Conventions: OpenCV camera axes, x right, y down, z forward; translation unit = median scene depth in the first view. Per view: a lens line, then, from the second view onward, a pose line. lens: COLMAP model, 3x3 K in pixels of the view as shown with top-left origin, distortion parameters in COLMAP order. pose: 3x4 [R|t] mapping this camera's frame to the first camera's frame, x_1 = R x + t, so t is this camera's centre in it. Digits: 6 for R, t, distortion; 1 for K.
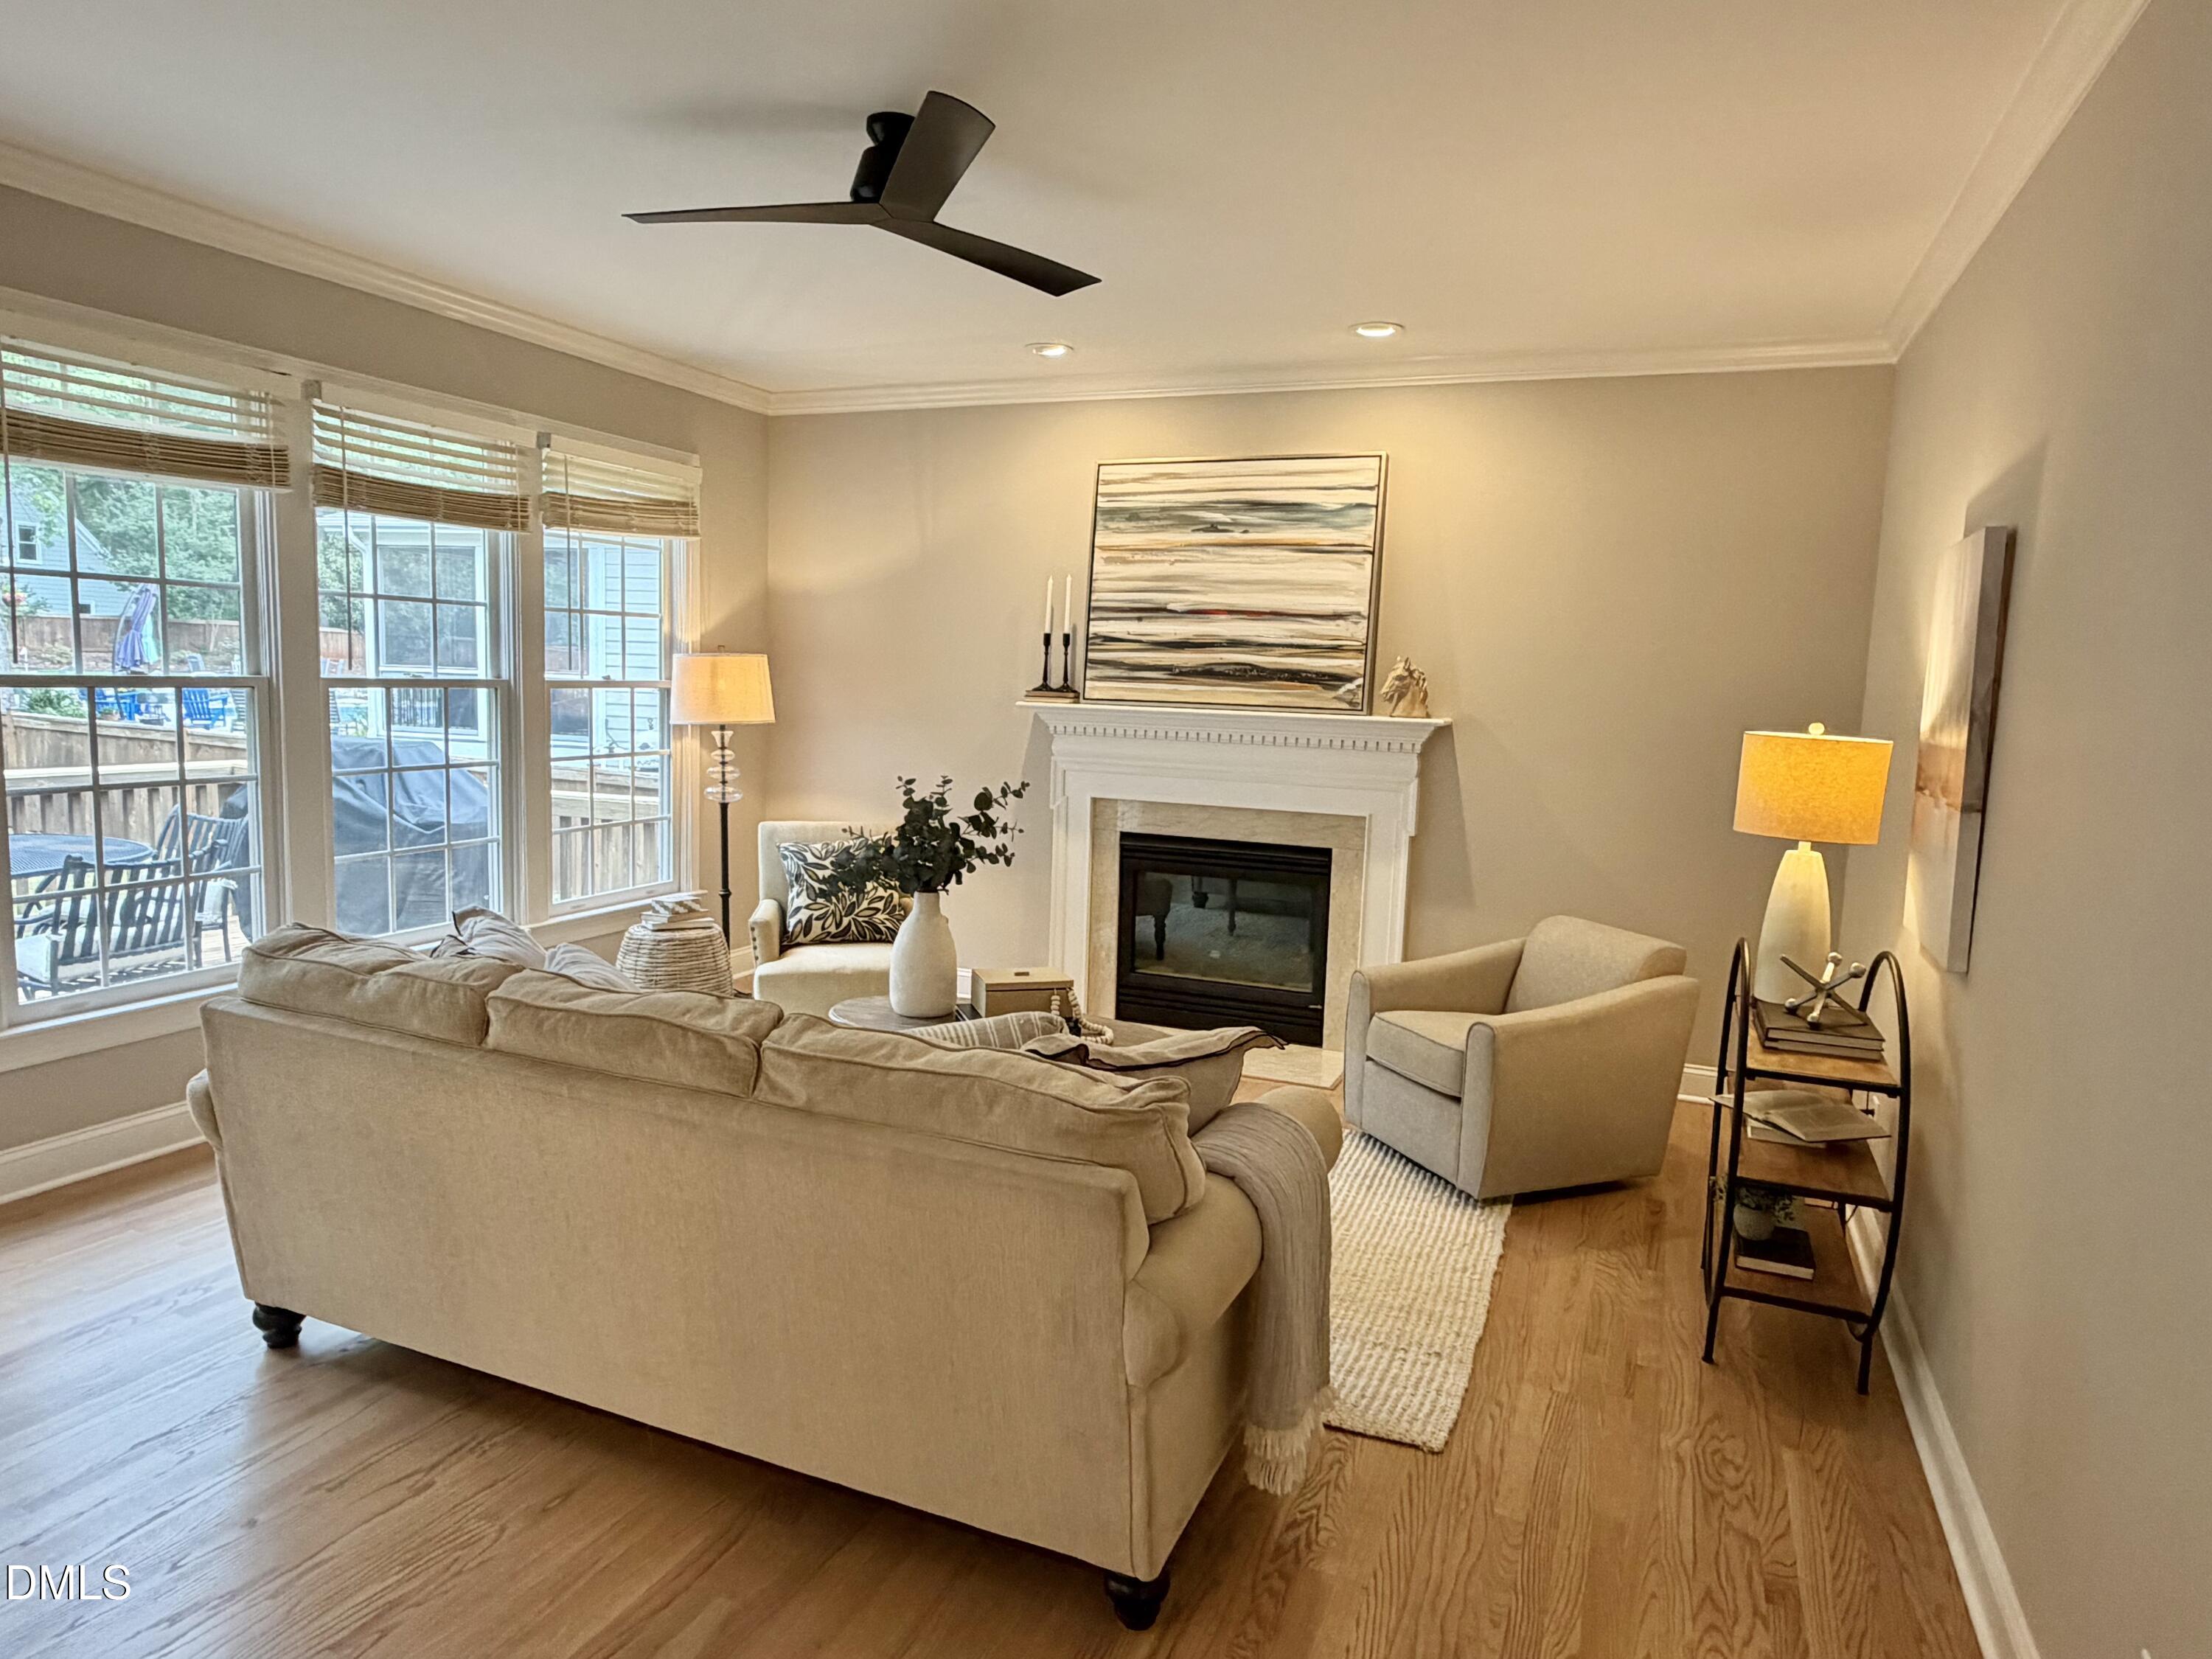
lens RADIAL K [[1329.8, 0, 1106.0], [0, 1329.8, 829.5], [0, 0, 1]] dist [-0.006114, -0.001224]
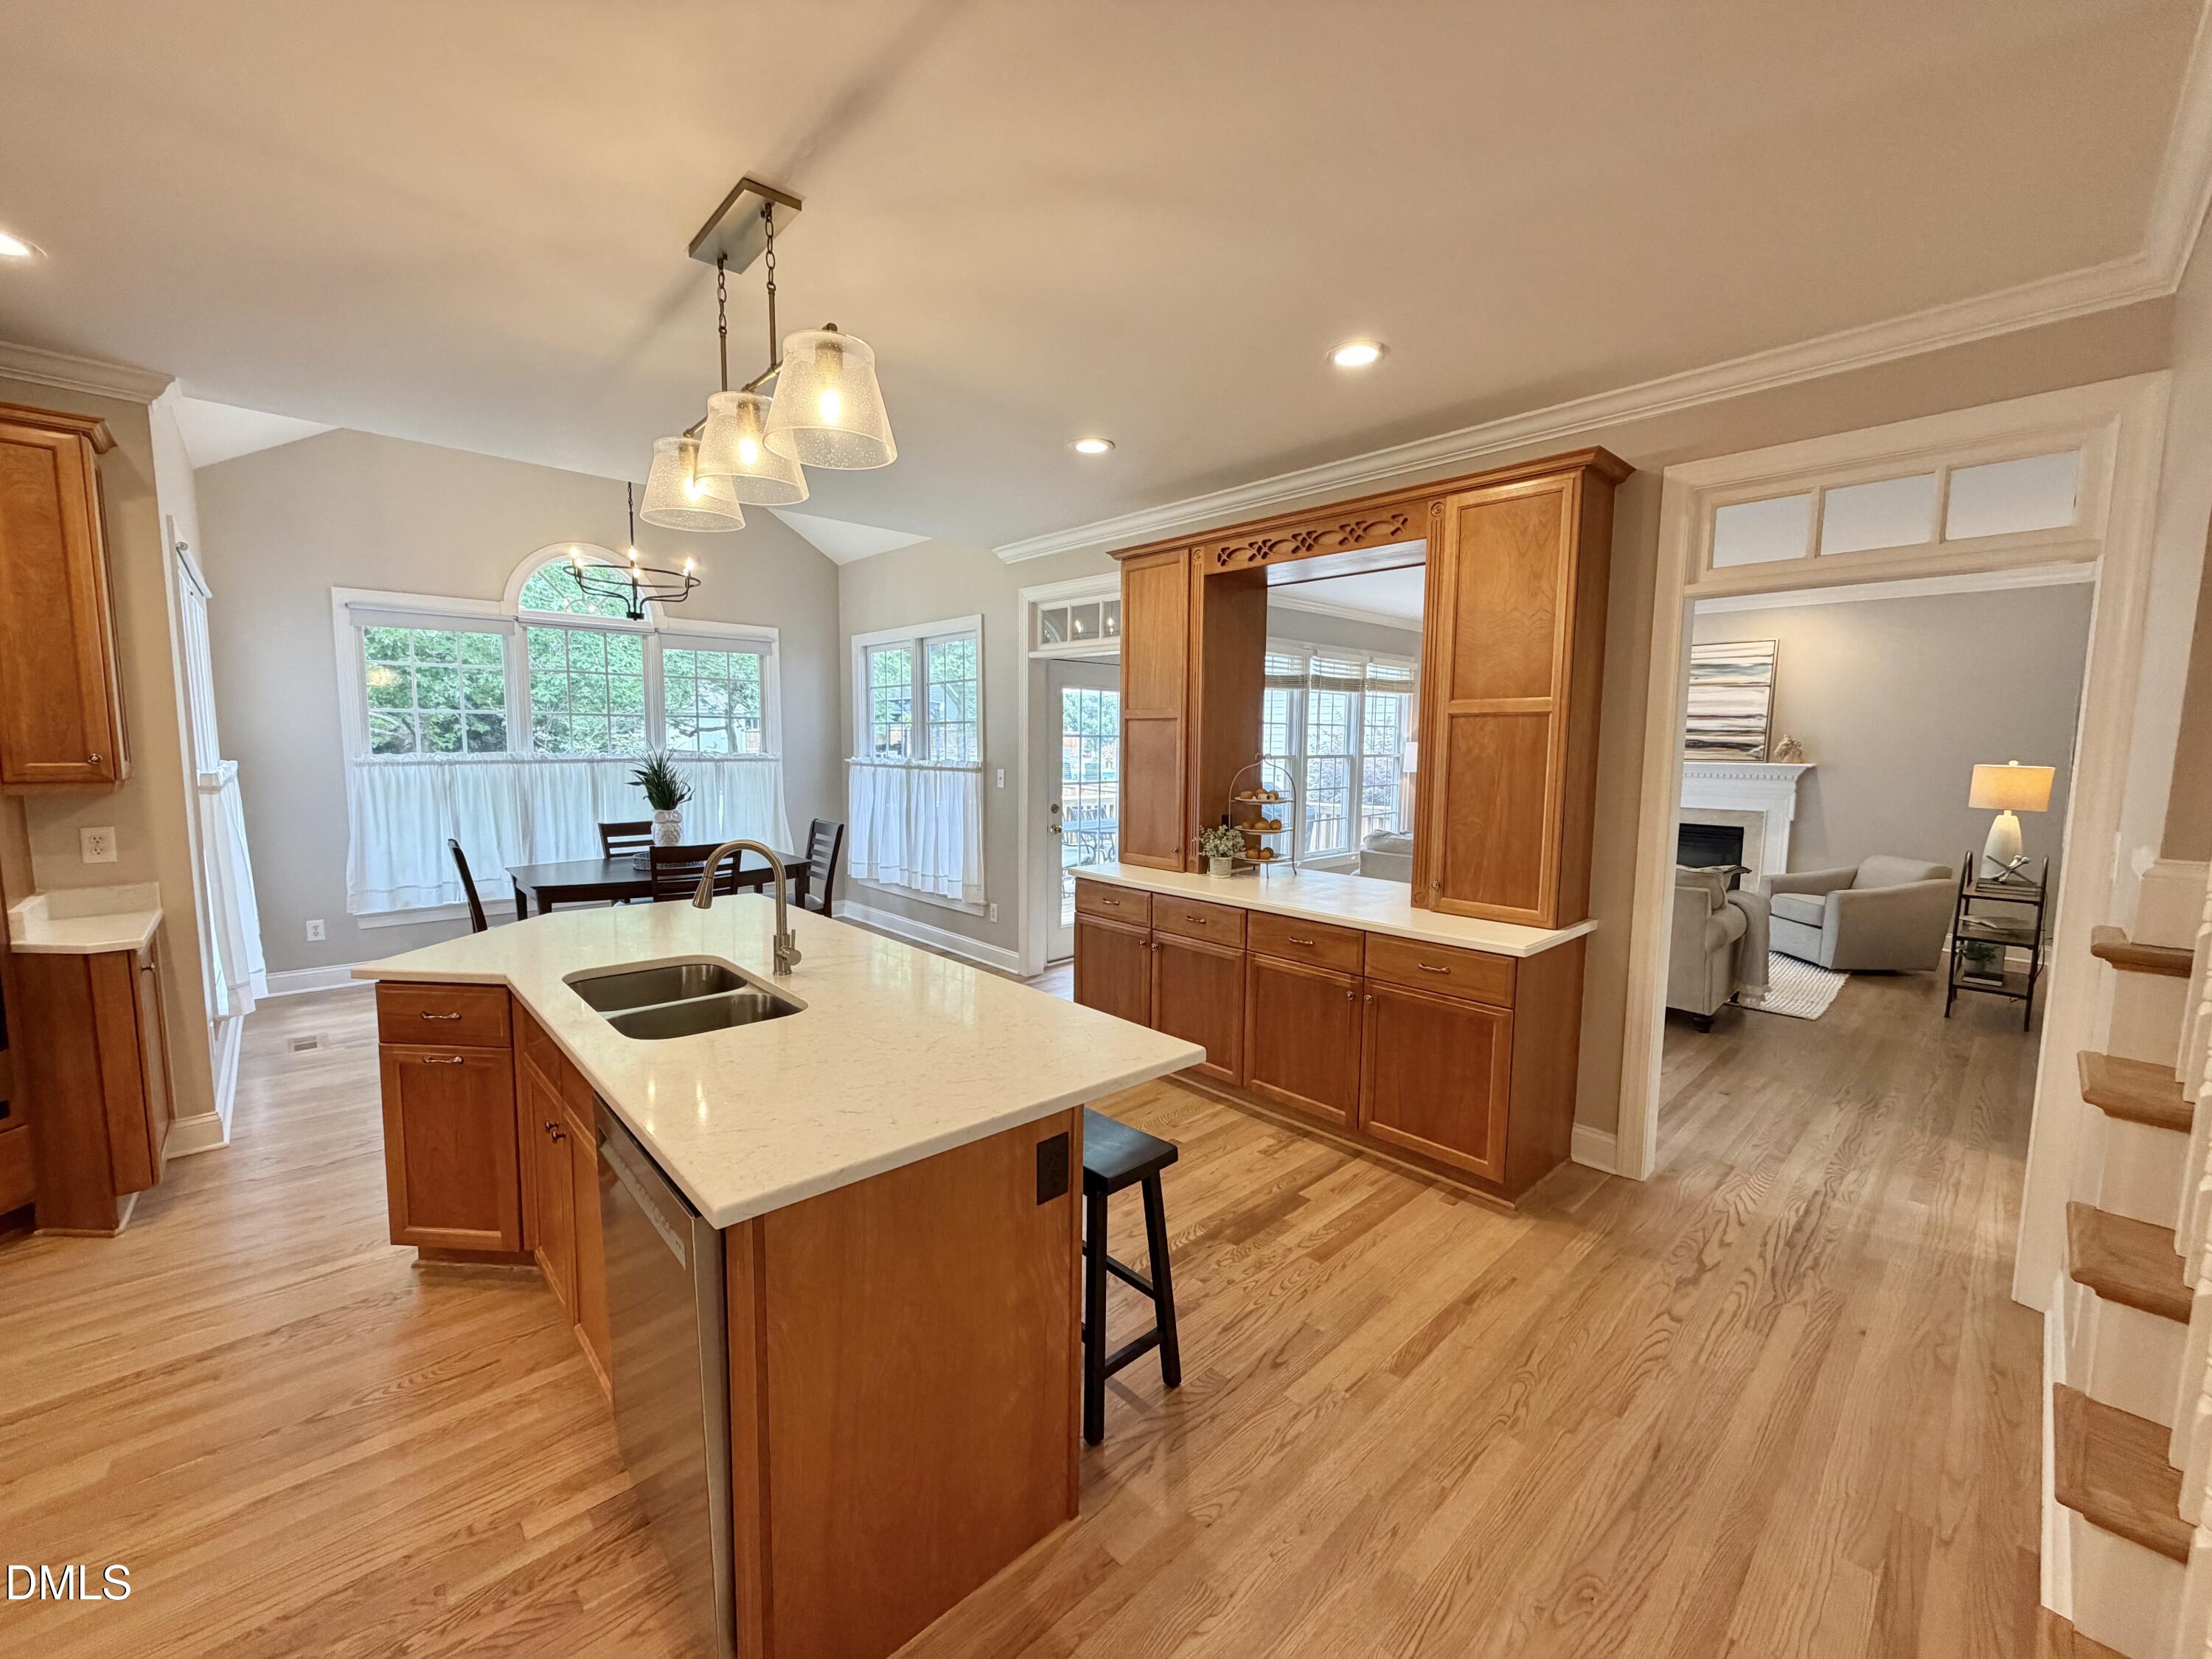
lens RADIAL K [[881.6, 0, 1106.0], [0, 881.6, 829.5], [0, 0, 1]] dist [0.001563, 0.000154]
pose [[0.915972, 0.015491, -0.400942, -0.234233], [-0.026630, 0.999398, -0.022224, 0.092093], [0.400357, 0.031033, 0.915834, -0.817512]]
